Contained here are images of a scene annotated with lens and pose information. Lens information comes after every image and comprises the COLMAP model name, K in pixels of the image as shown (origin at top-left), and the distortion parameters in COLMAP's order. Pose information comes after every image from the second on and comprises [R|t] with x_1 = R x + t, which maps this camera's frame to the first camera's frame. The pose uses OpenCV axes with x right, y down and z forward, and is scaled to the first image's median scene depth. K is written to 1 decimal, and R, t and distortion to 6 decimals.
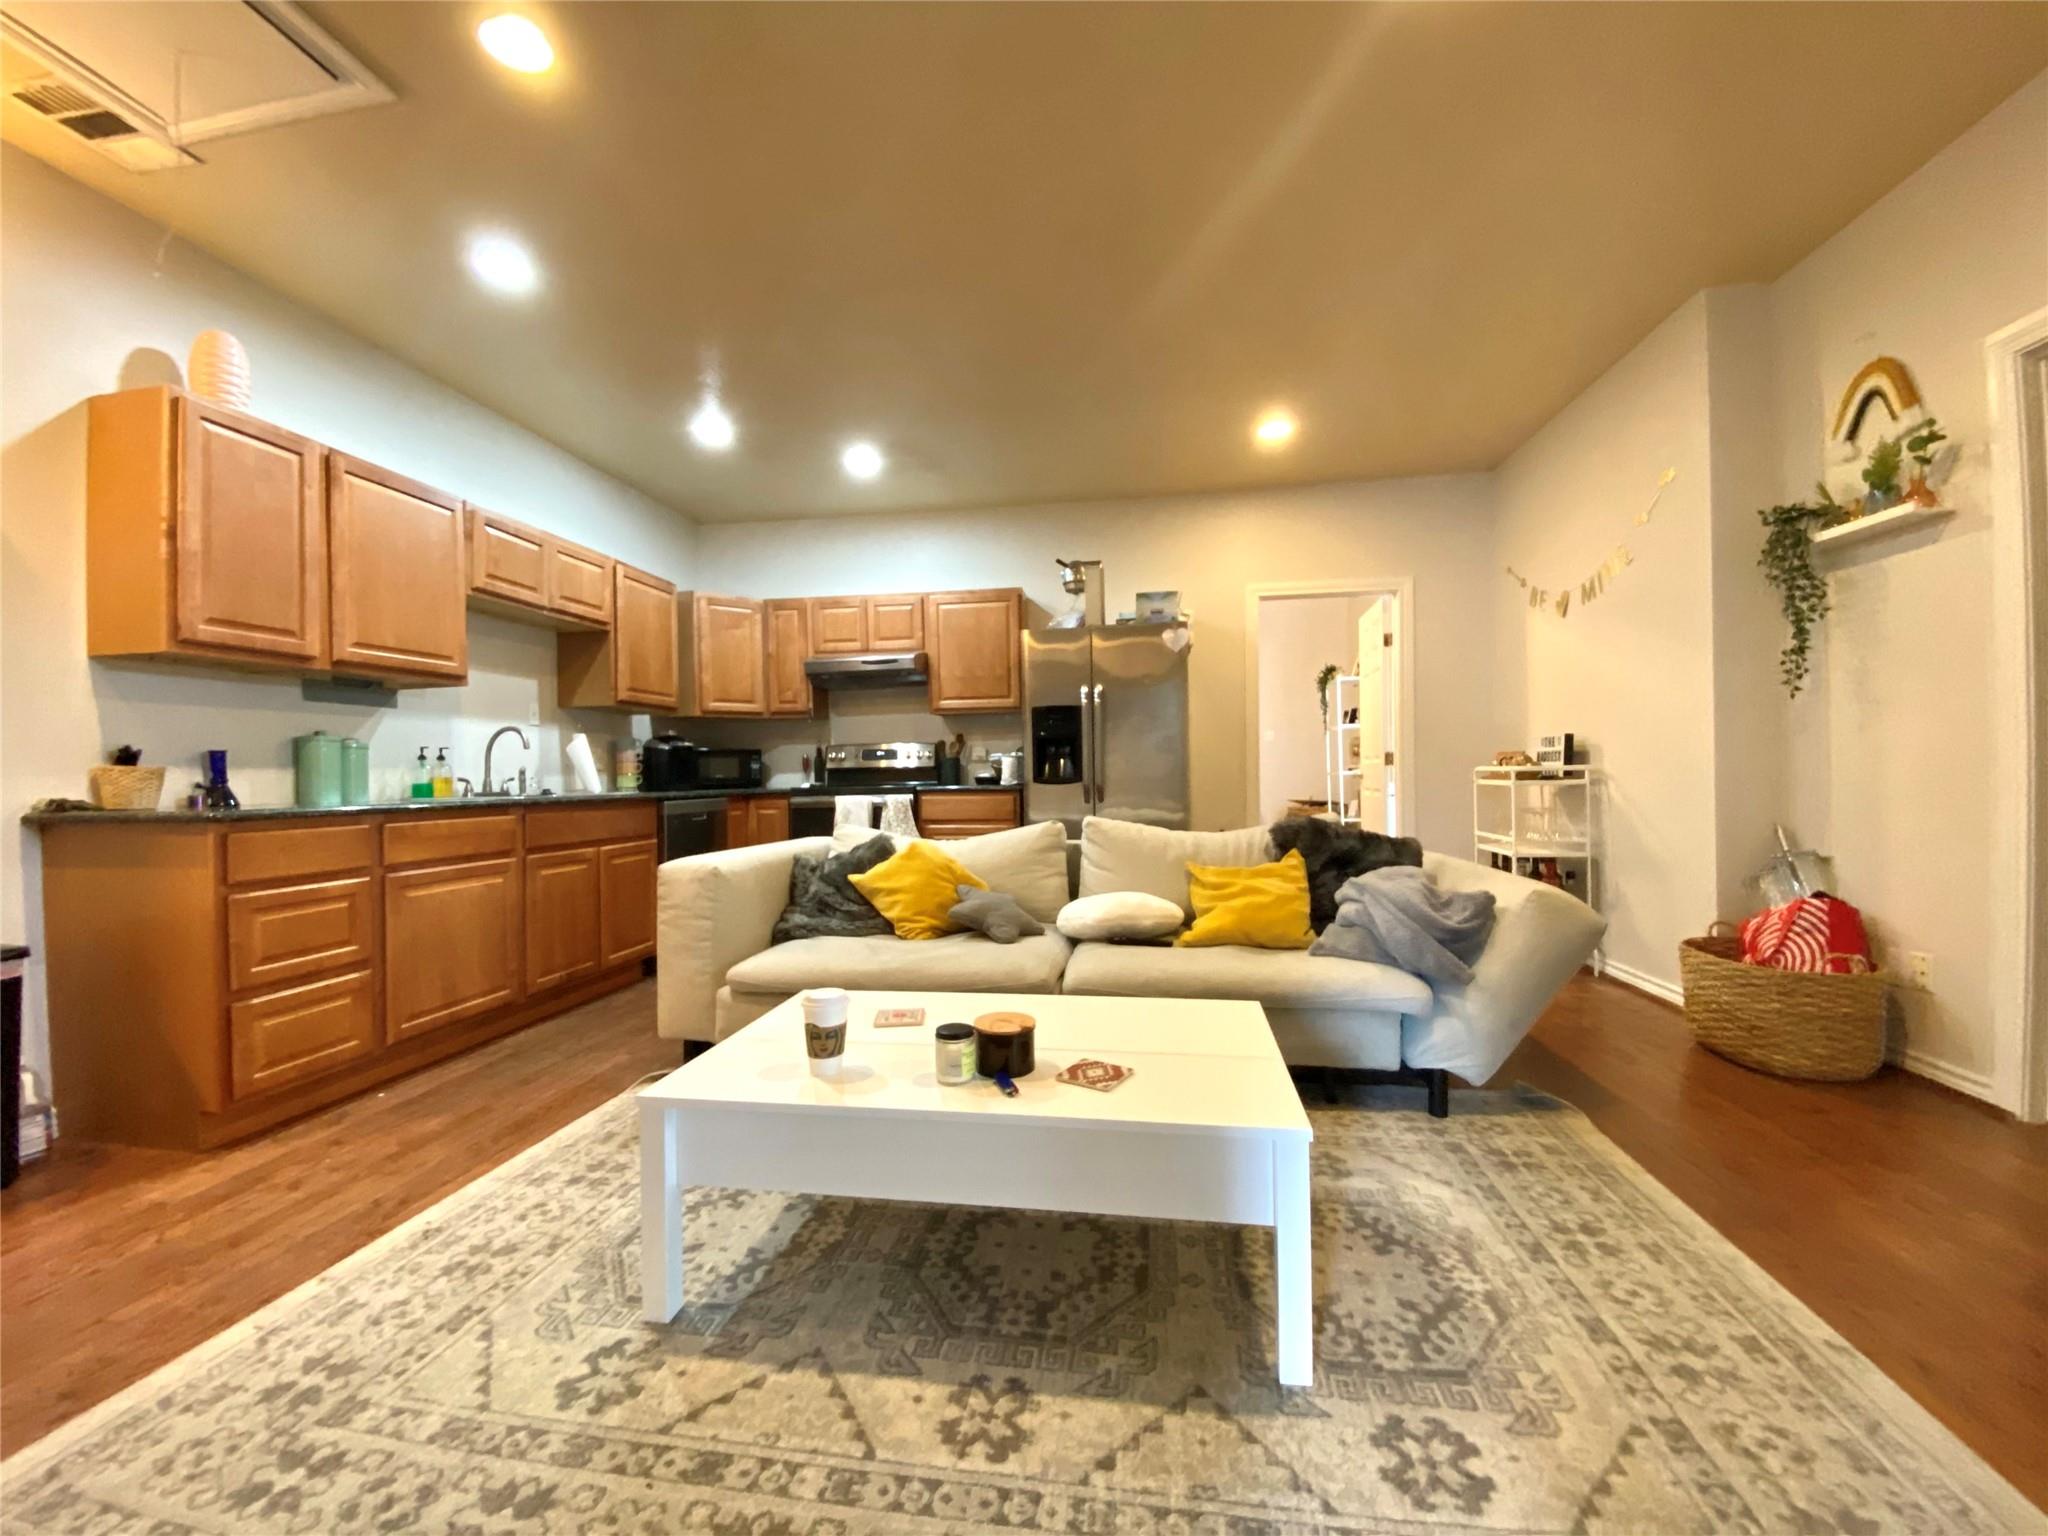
lens RADIAL K [[815.5, 0, 1024.0], [0, 815.5, 768.0], [0, 0, 1]] dist [0.073219, -0.050241]
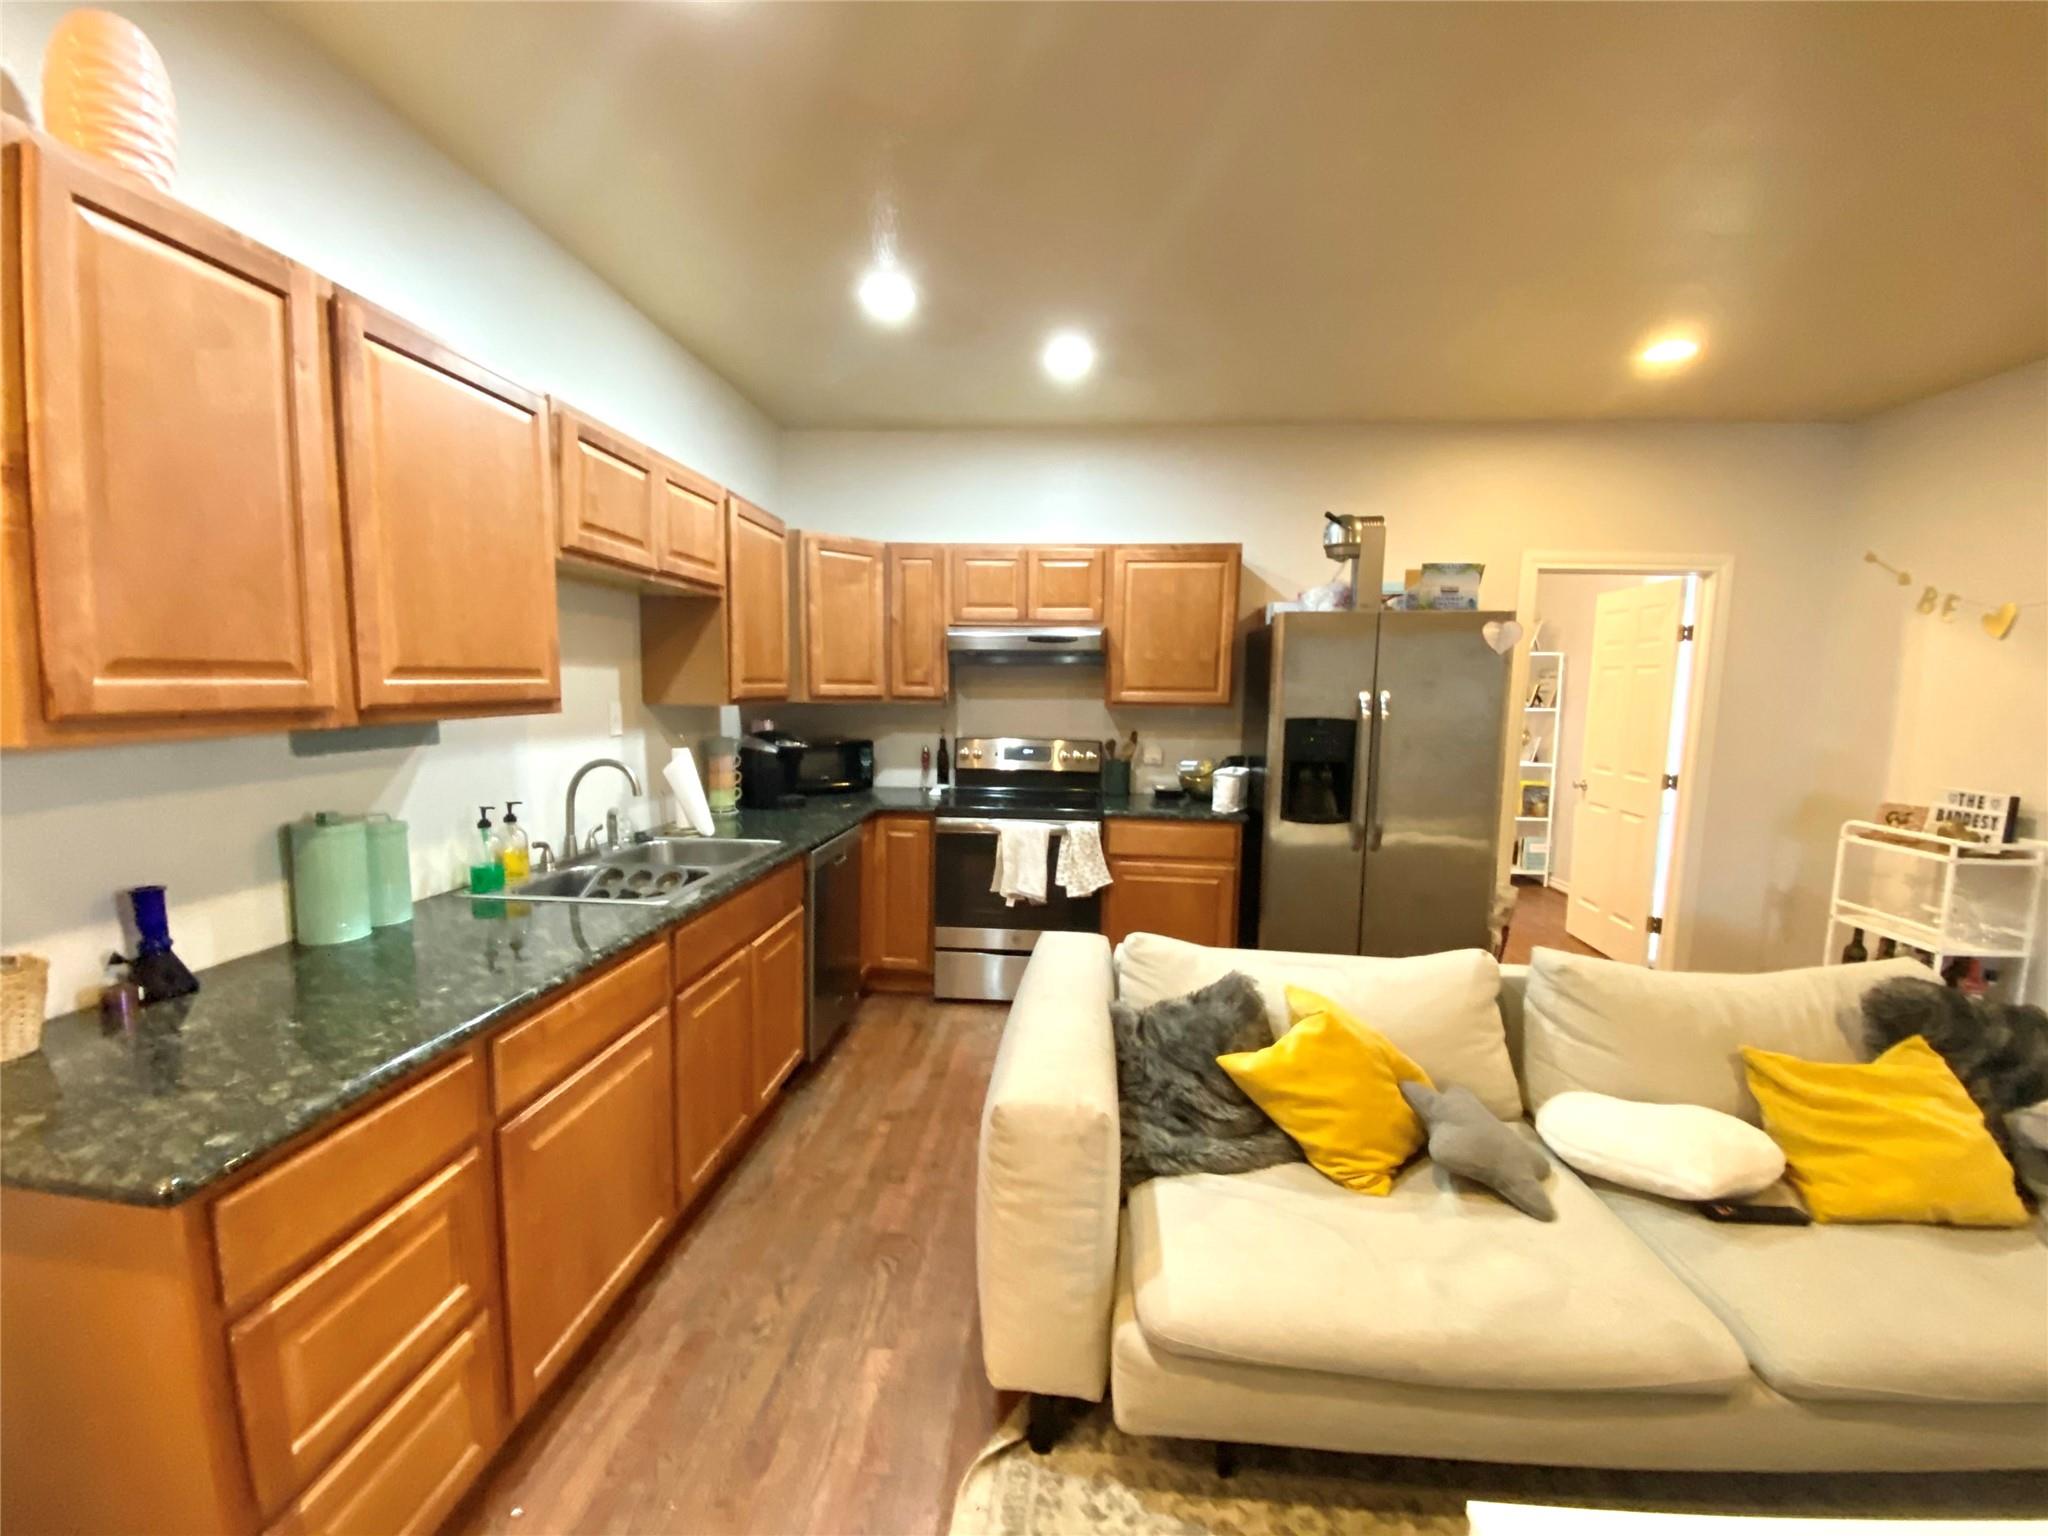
lens RADIAL K [[812.5, 0, 1024.0], [0, 812.5, 768.0], [0, 0, 1]] dist [0.052294, -0.036180]
pose [[0.996801, 0.028098, 0.074827, -0.314449], [-0.036224, 0.993320, 0.109556, -0.114952], [-0.071249, -0.111916, 0.991160, 0.314849]]
